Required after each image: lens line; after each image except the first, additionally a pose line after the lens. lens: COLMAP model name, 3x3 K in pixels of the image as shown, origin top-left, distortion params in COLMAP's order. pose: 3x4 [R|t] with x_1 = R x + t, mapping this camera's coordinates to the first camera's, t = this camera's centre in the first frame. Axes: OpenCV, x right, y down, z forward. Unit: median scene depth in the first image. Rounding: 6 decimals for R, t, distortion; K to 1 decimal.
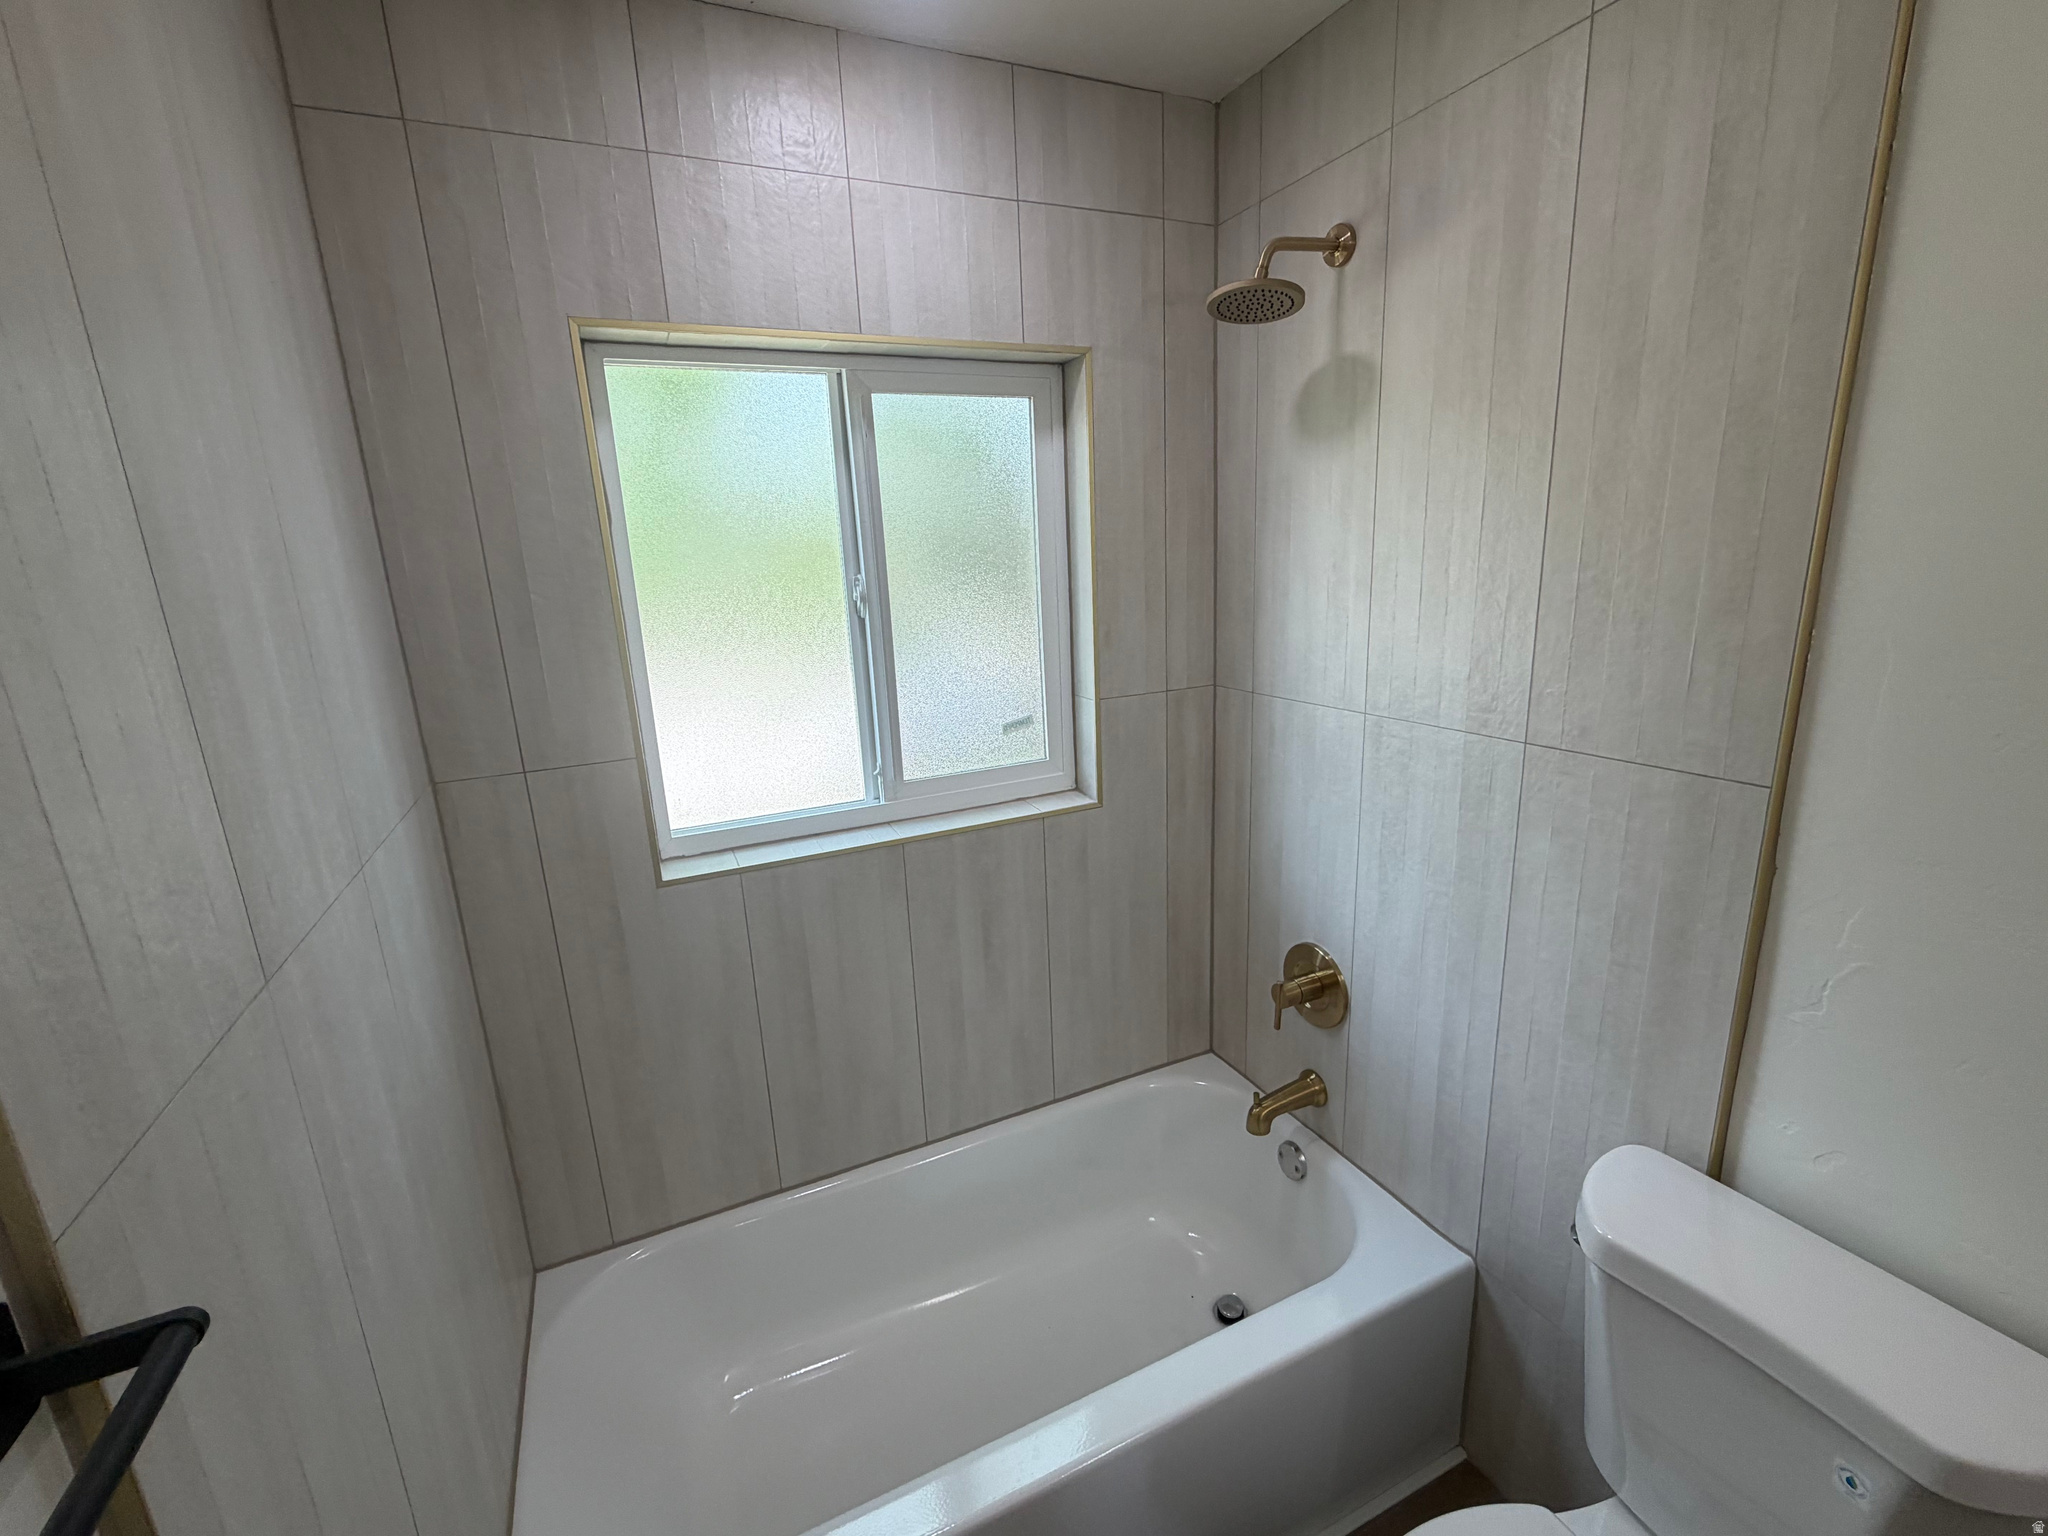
lens RADIAL K [[885.1, 0, 1024.0], [0, 885.1, 768.0], [0, 0, 1]] dist [0.000228, -0.000225]
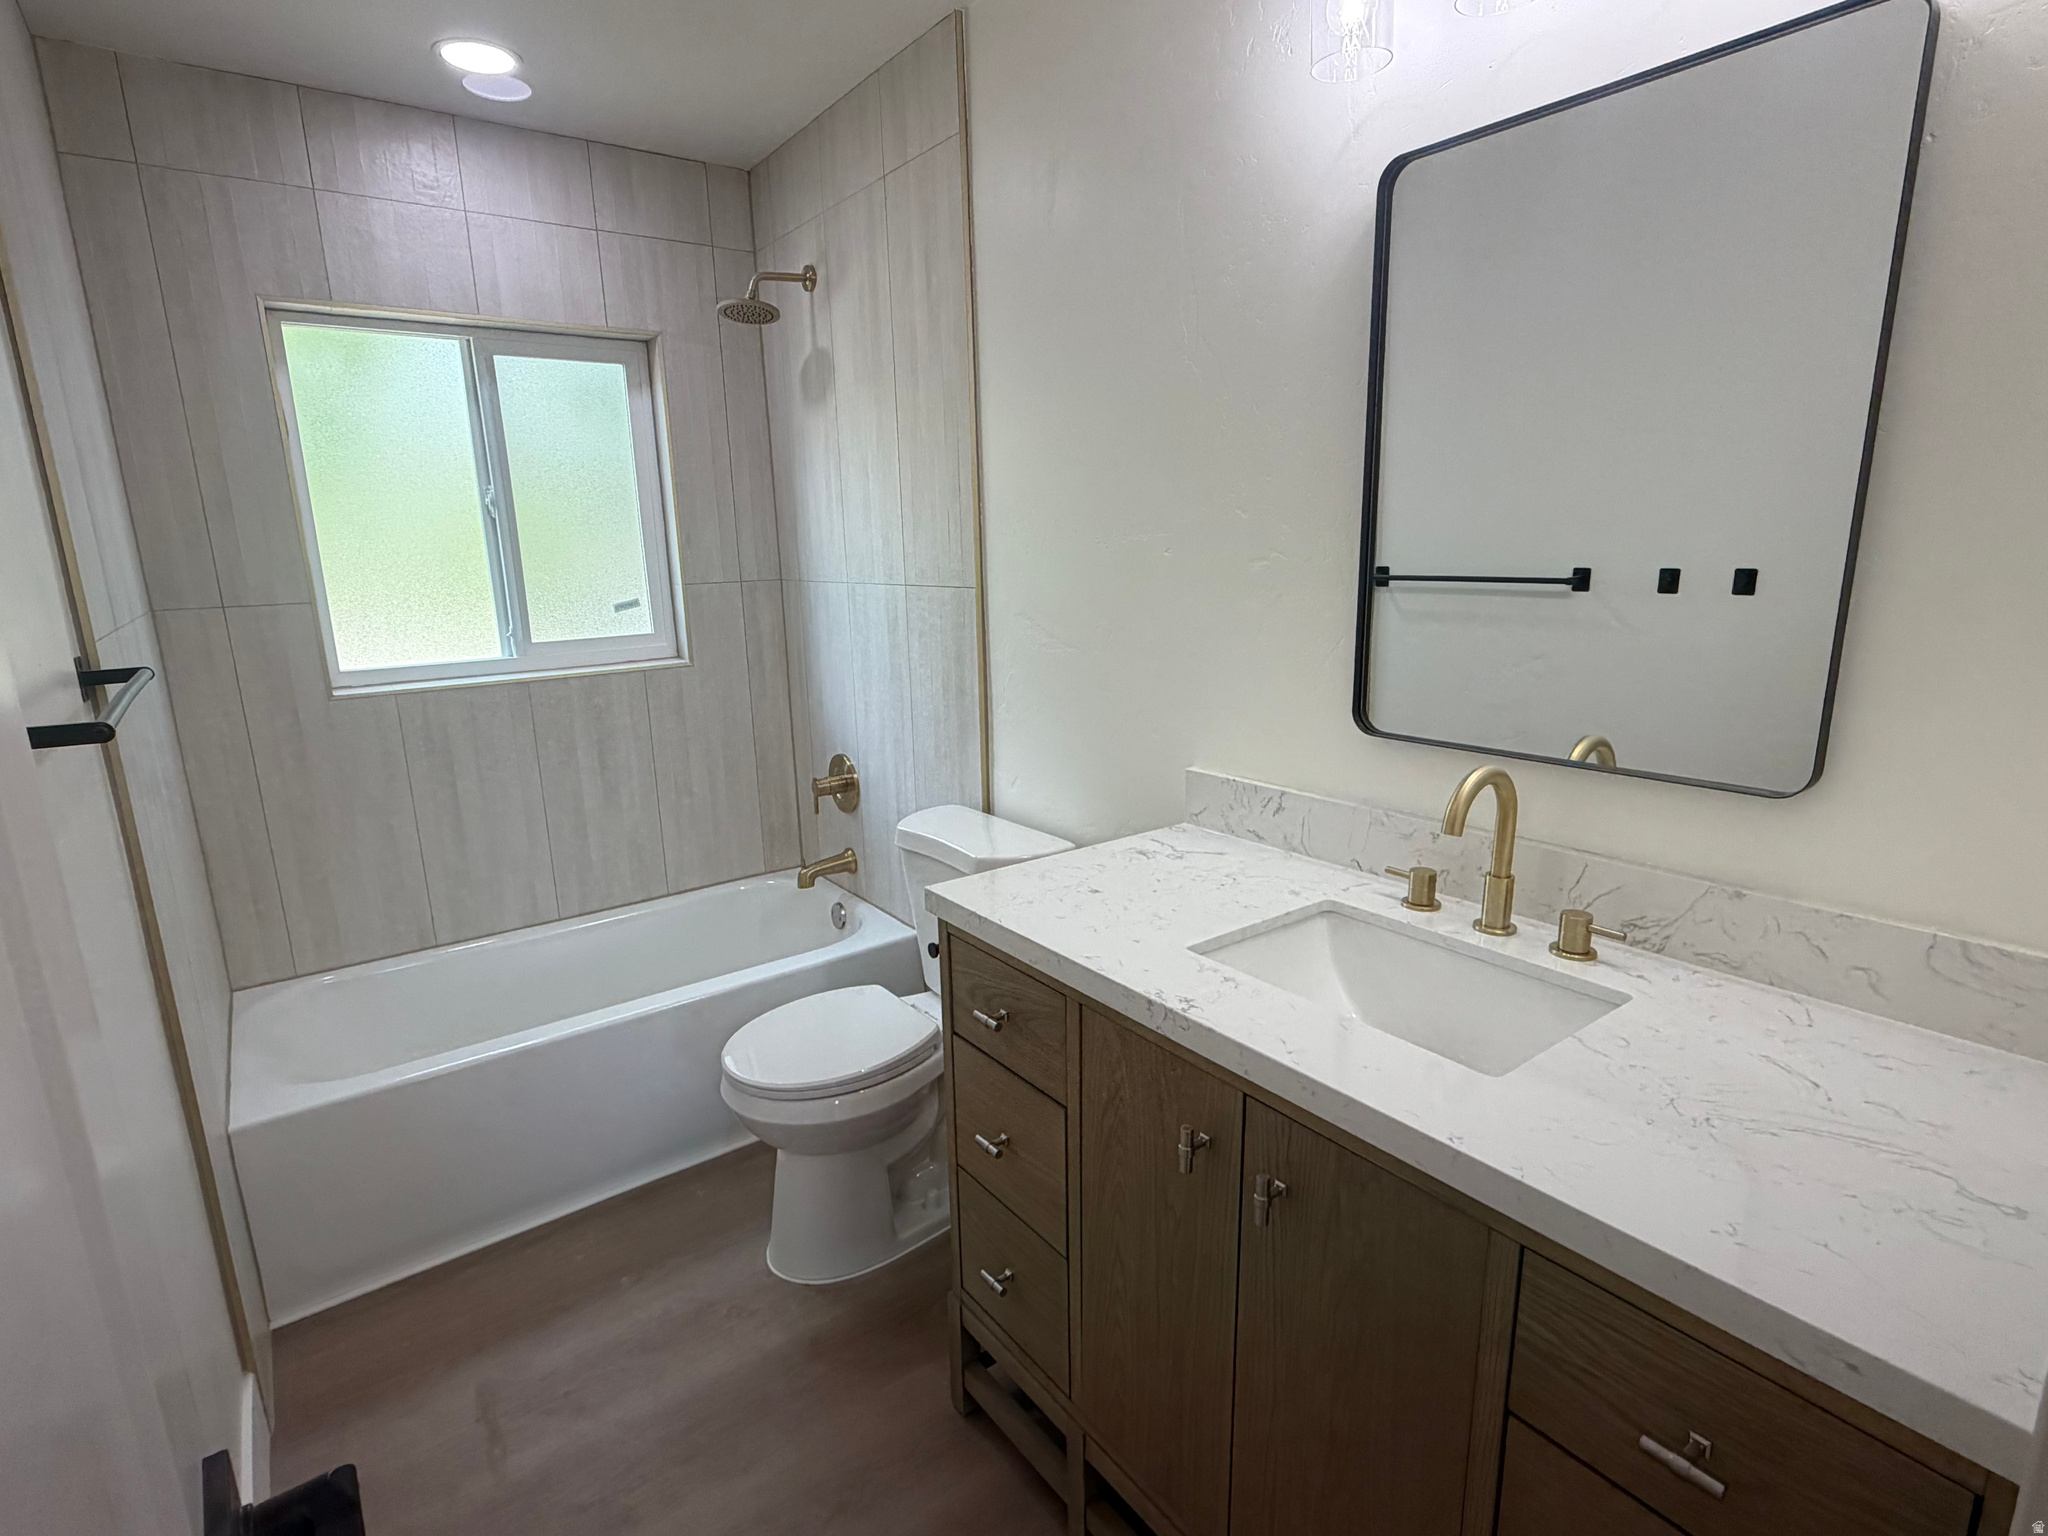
lens RADIAL K [[1034.6, 0, 1019.9], [0, 1034.6, 769.6], [0, 0, 1]] dist [0.002096, 0.002041]
pose [[0.980686, -0.024154, 0.194091, 0.312574], [0.028916, 0.999345, -0.021740, 0.293969], [-0.193439, 0.026933, 0.980743, -0.757616]]
